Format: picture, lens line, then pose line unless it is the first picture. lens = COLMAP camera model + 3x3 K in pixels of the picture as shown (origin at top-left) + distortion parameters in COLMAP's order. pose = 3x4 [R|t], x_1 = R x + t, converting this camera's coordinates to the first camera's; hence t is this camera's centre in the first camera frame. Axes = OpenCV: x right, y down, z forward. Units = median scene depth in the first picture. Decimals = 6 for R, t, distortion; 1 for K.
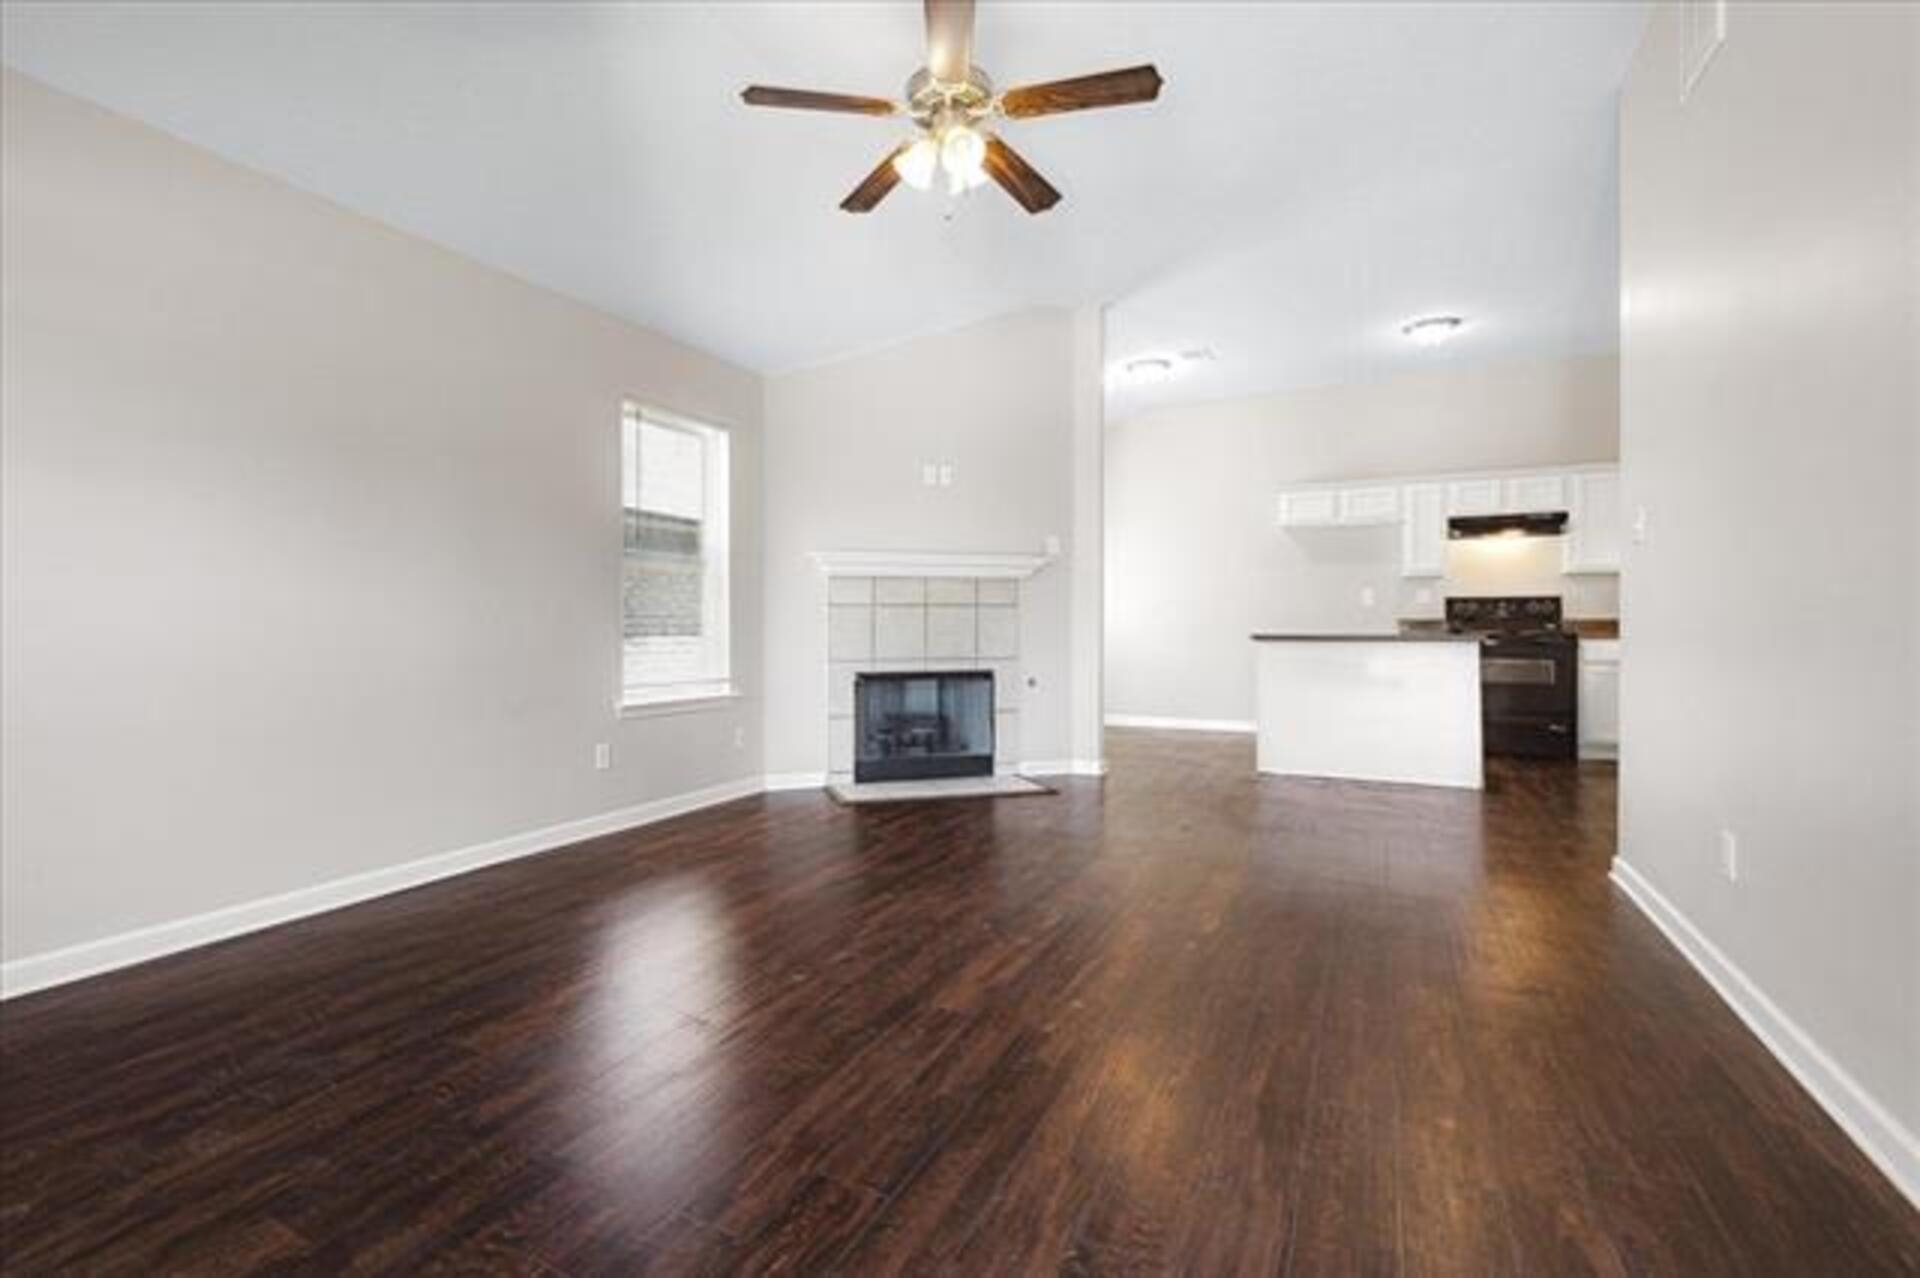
lens RADIAL K [[828.2, 0, 892.0], [0, 828.2, 620.2], [0, 0, 1]] dist [0.000264, 0.000000]
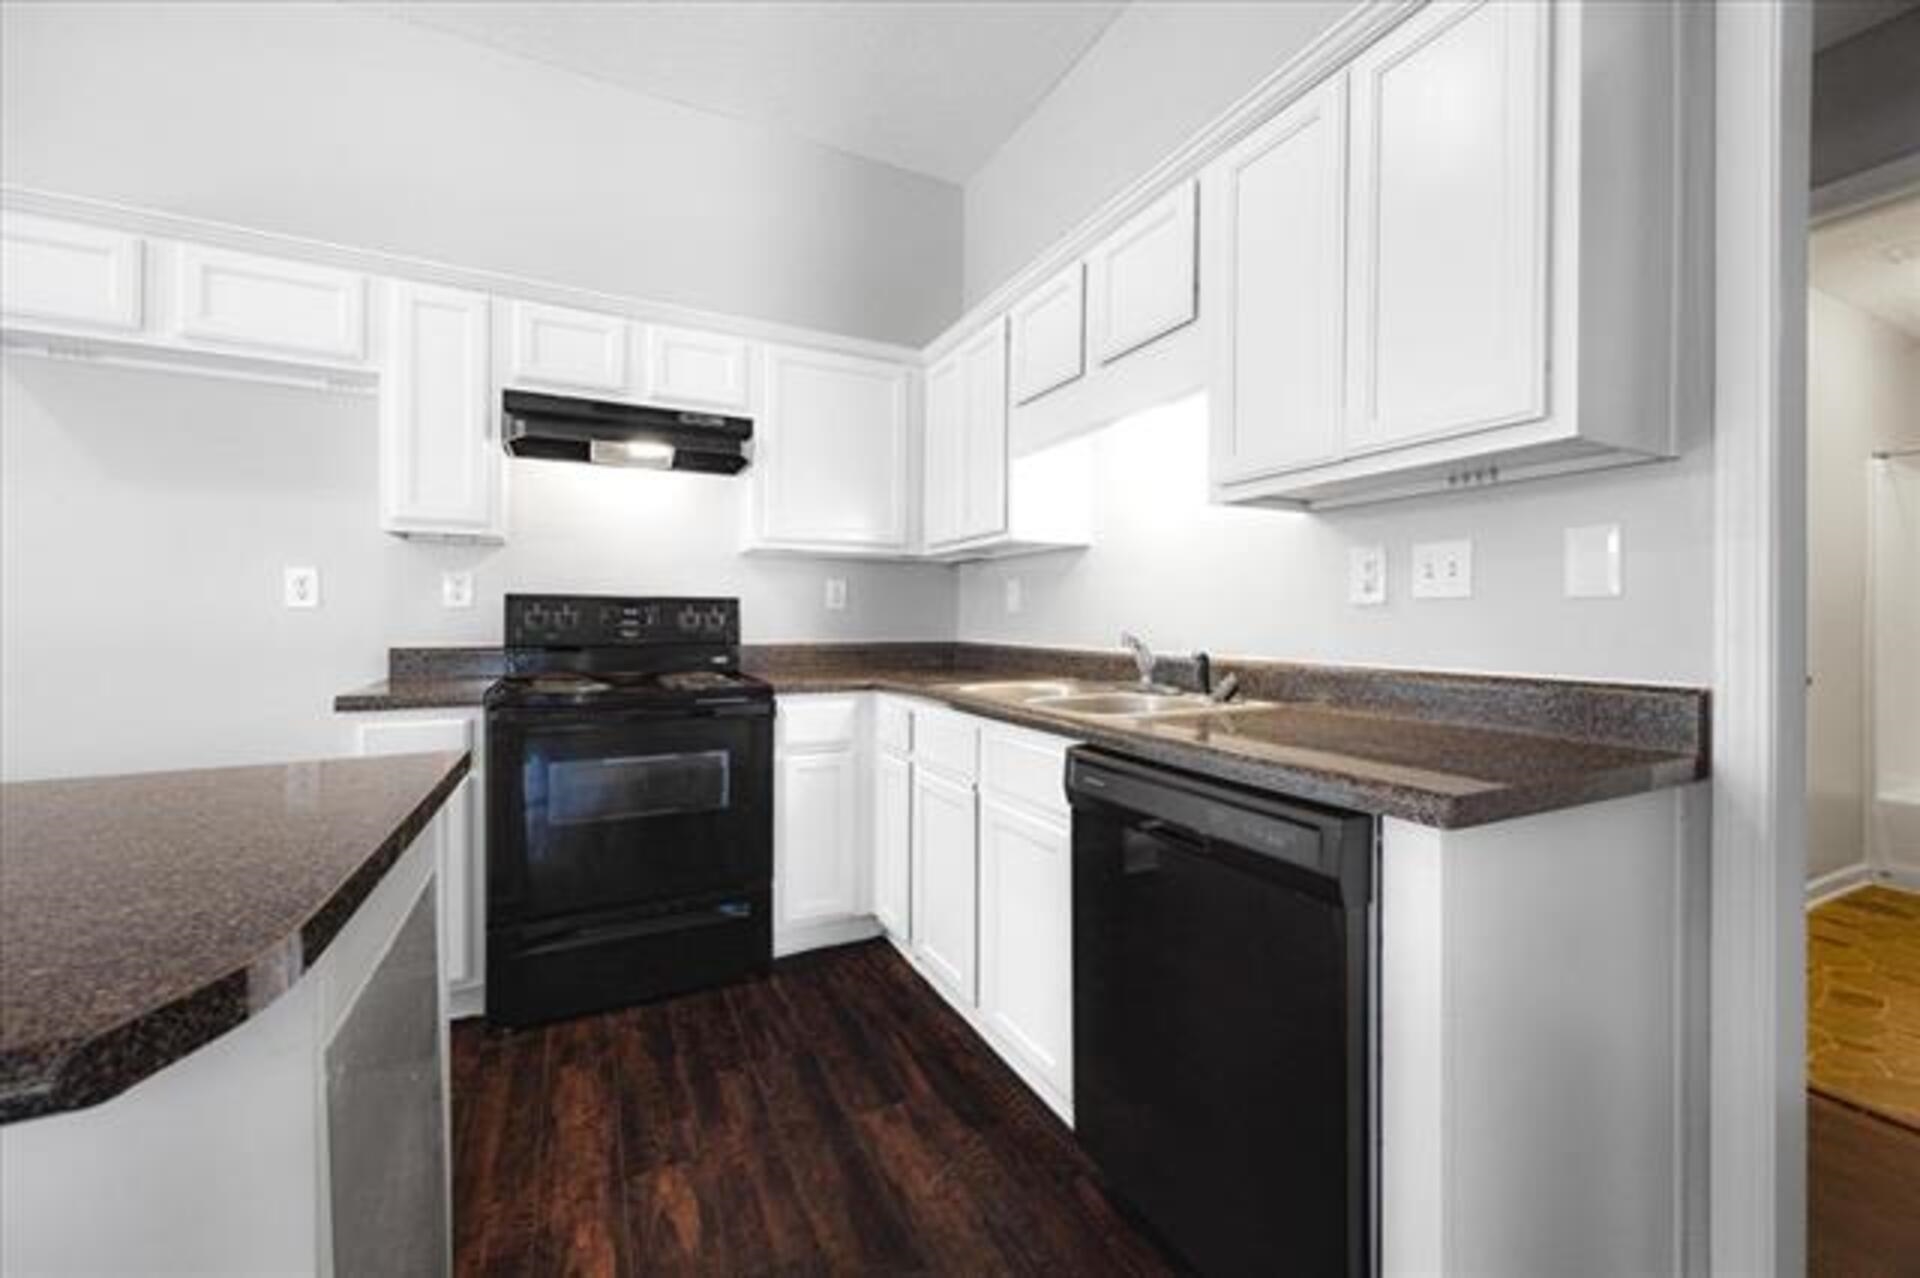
lens RADIAL K [[760.2, 0, 977.0], [0, 760.2, 626.3], [0, 0, 1]] dist [-0.001376, 0.000103]
pose [[0.540647, -0.003910, 0.841240, 0.619666], [-0.006624, 0.999938, 0.008904, -0.020928], [-0.841223, -0.010387, 0.540588, 0.781604]]
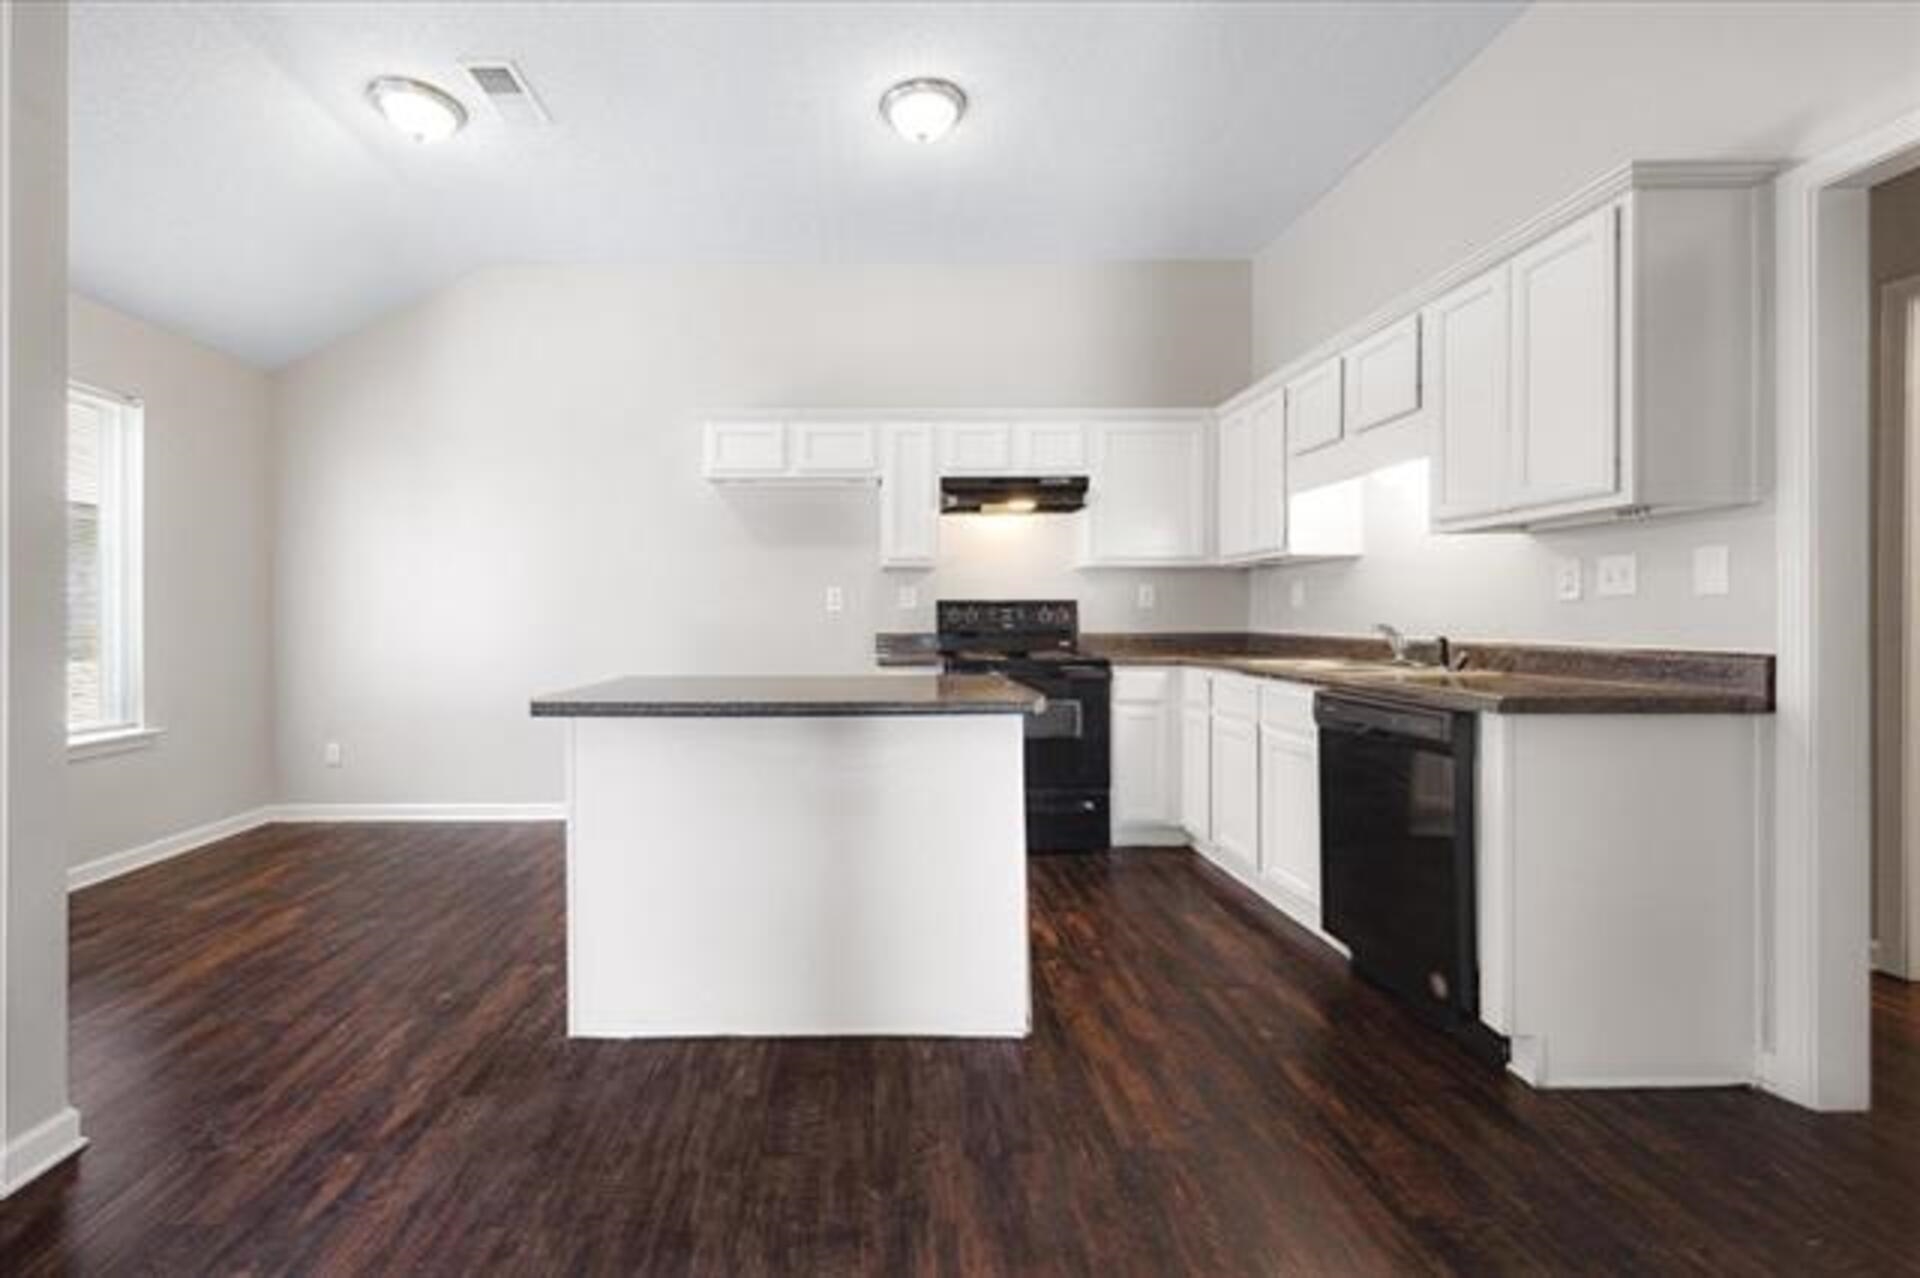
lens RADIAL K [[828.2, 0, 850.8], [0, 828.2, 619.0], [0, 0, 1]] dist [0.000264, 0.000000]
pose [[0.872408, -0.004524, 0.488758, 0.374414], [0.002455, 0.999985, 0.004874, -0.020794], [-0.488772, -0.003052, 0.872406, 0.598423]]
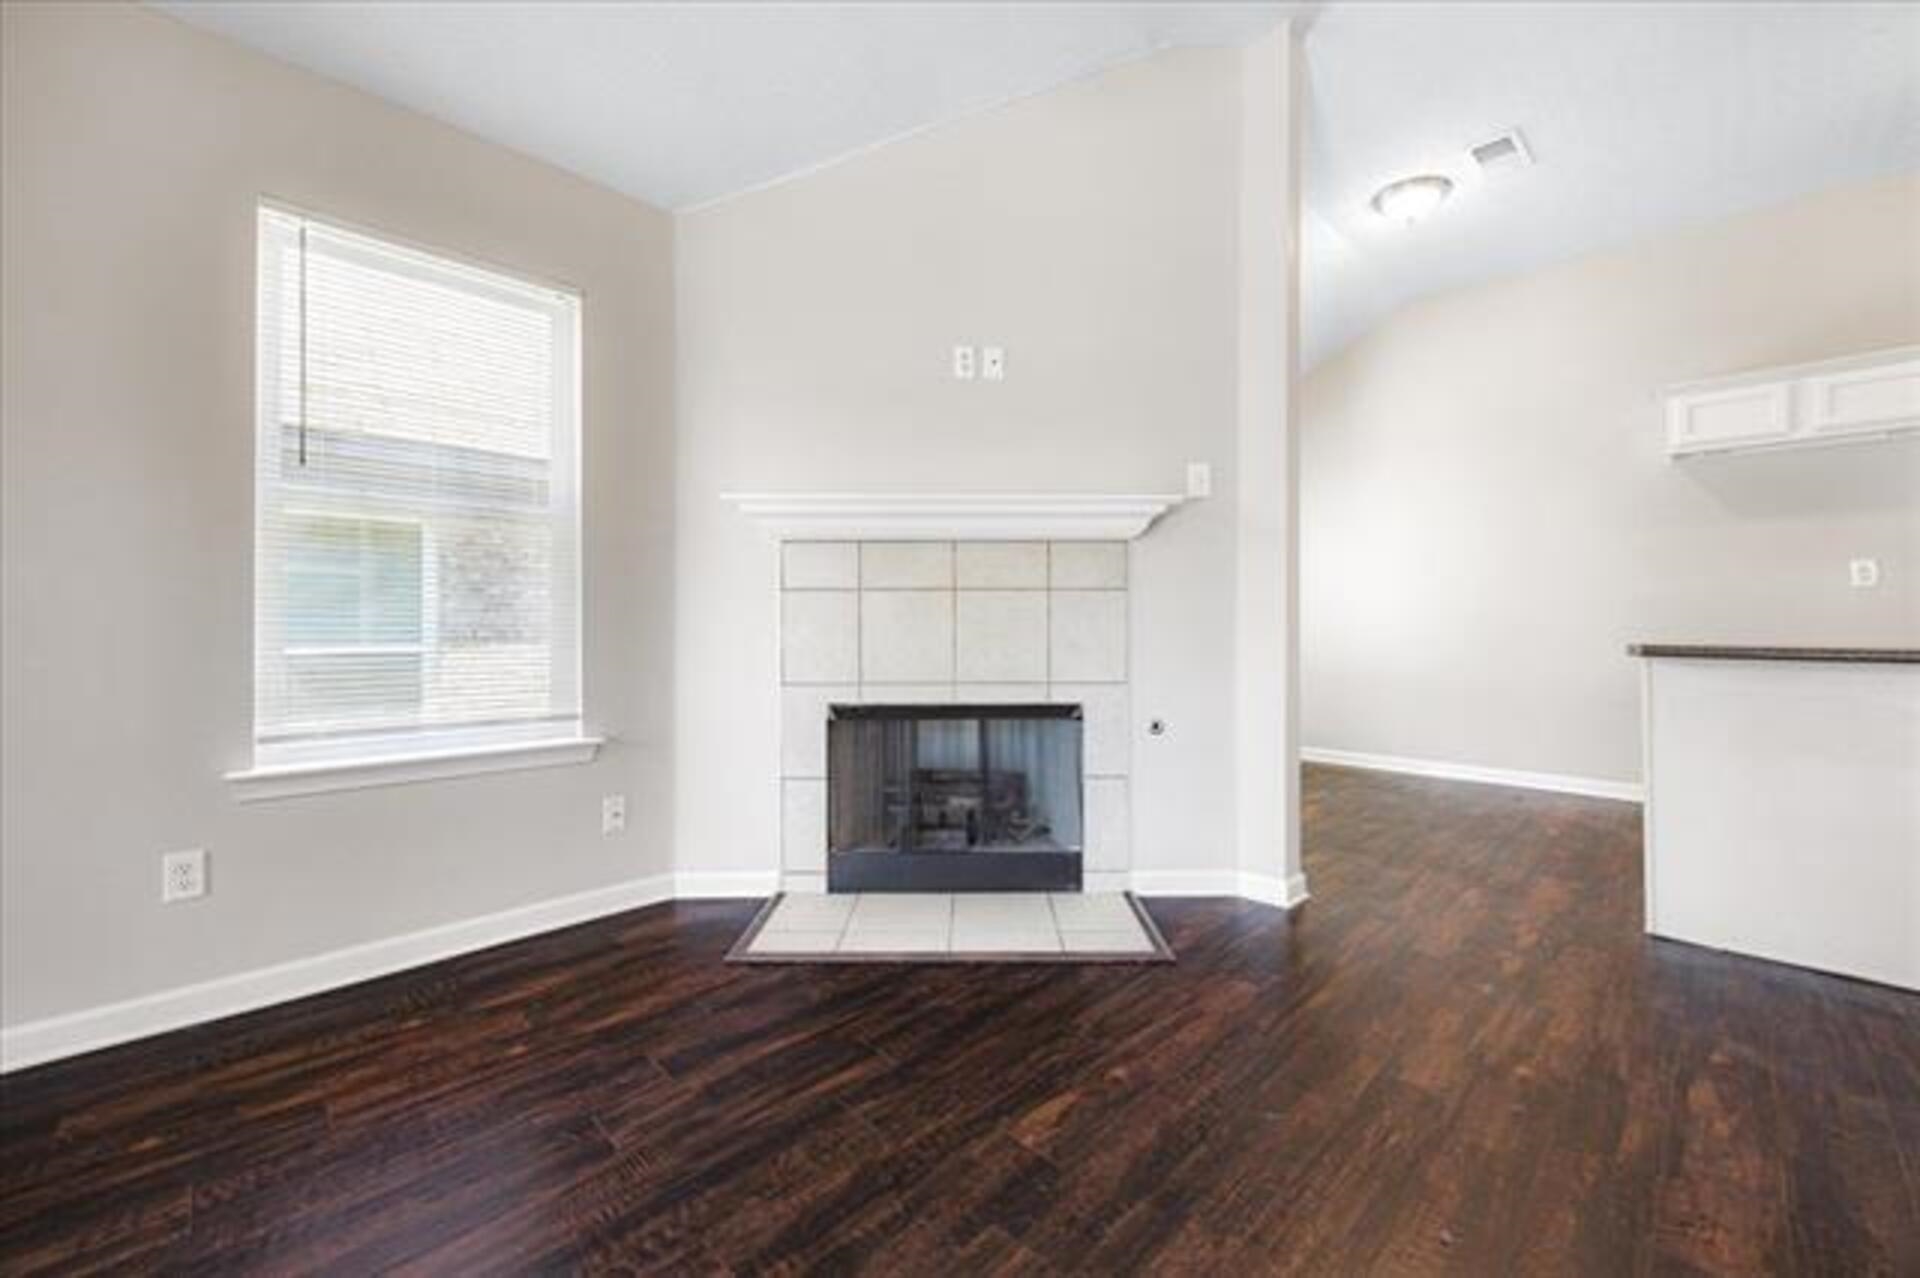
lens RADIAL K [[757.9, 0, 967.0], [0, 757.9, 619.5], [0, 0, 1]] dist [0.005178, -0.000562]
pose [[0.963873, -0.001571, -0.266359, 0.185450], [0.001787, 0.999998, 0.000571, 0.002846], [0.266358, -0.001026, 0.963874, 0.485740]]
